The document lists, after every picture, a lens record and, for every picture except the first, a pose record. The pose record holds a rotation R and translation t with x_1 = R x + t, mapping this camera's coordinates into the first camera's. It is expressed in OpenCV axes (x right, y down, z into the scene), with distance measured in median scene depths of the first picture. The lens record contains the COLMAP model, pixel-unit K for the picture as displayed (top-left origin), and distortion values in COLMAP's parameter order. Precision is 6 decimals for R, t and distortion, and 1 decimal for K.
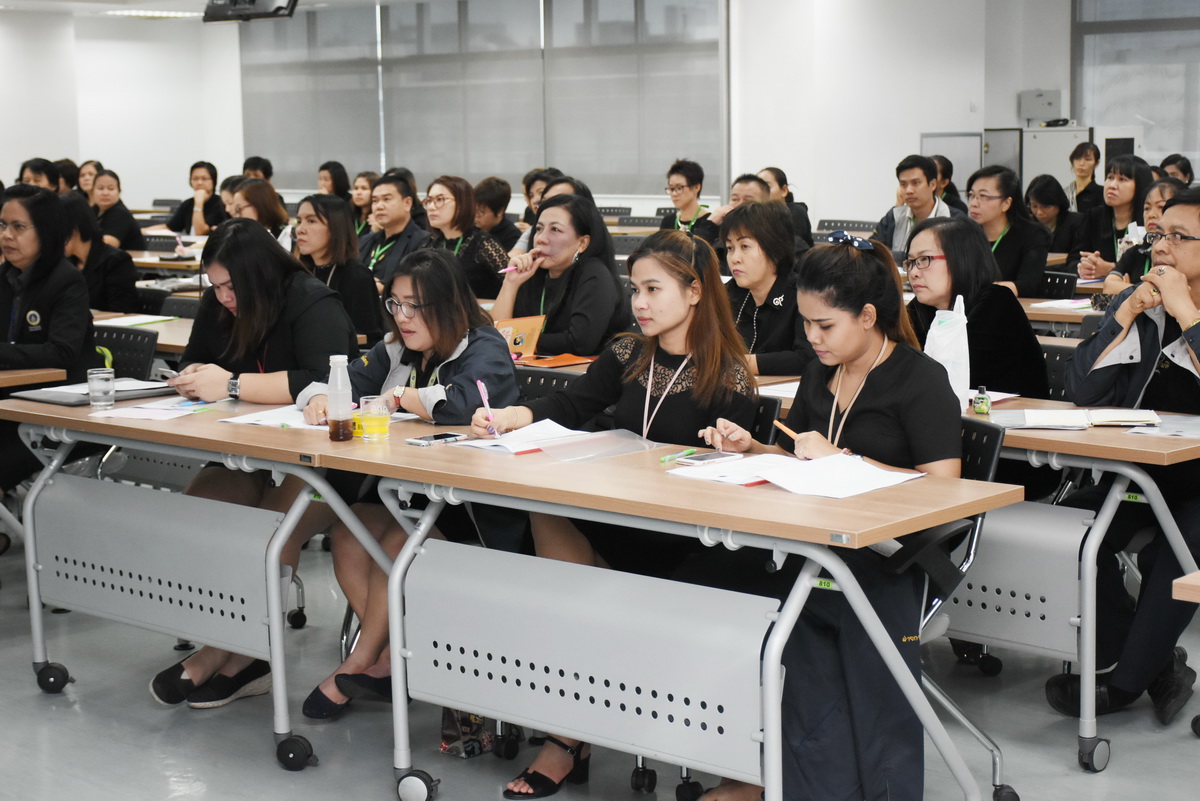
lens RADIAL K [[2084.4, 0, 600.0], [0, 2084.4, 400.5], [0, 0, 1]] dist [-0.226303, 1.459761]
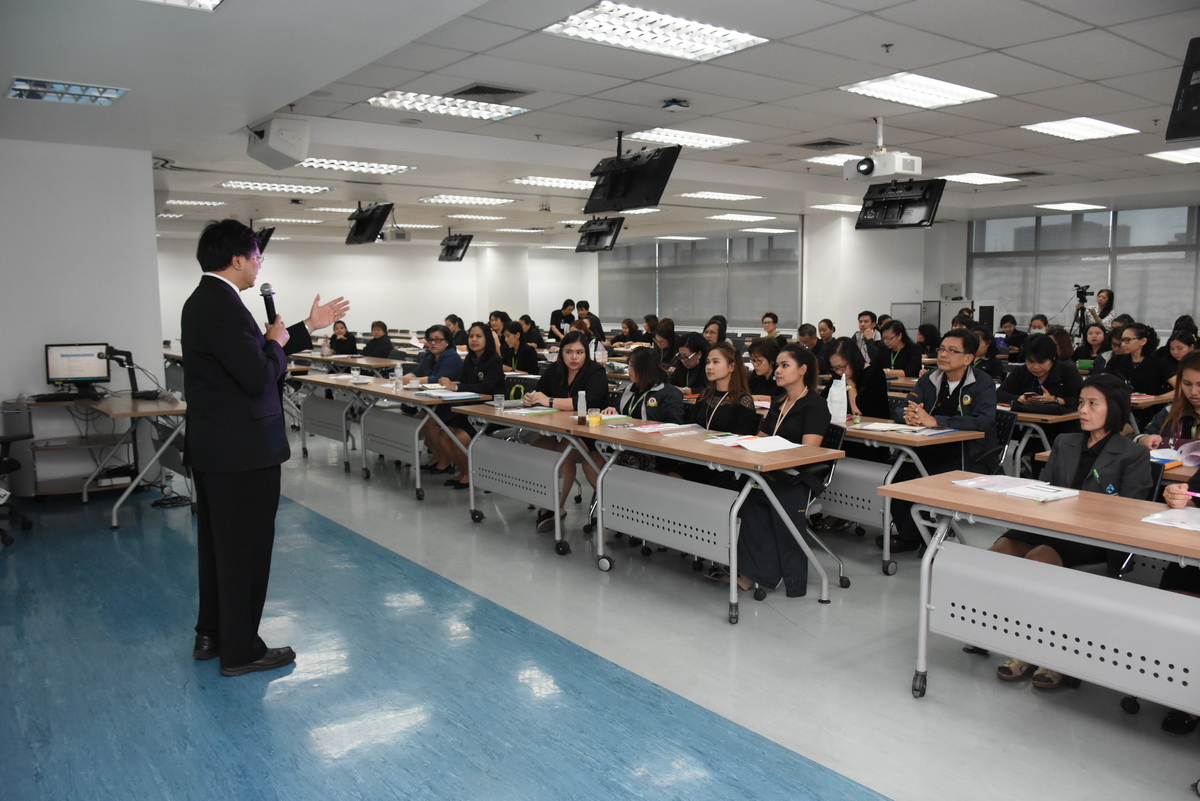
lens RADIAL K [[909.2, 0, 600.0], [0, 909.2, 400.5], [0, 0, 1]] dist [-0.002293, 0.000043]
pose [[0.985391, 0.029964, -0.167651, 0.079081], [-0.032919, 0.999347, -0.014879, 0.005267], [0.167096, 0.020181, 0.985734, -0.090377]]
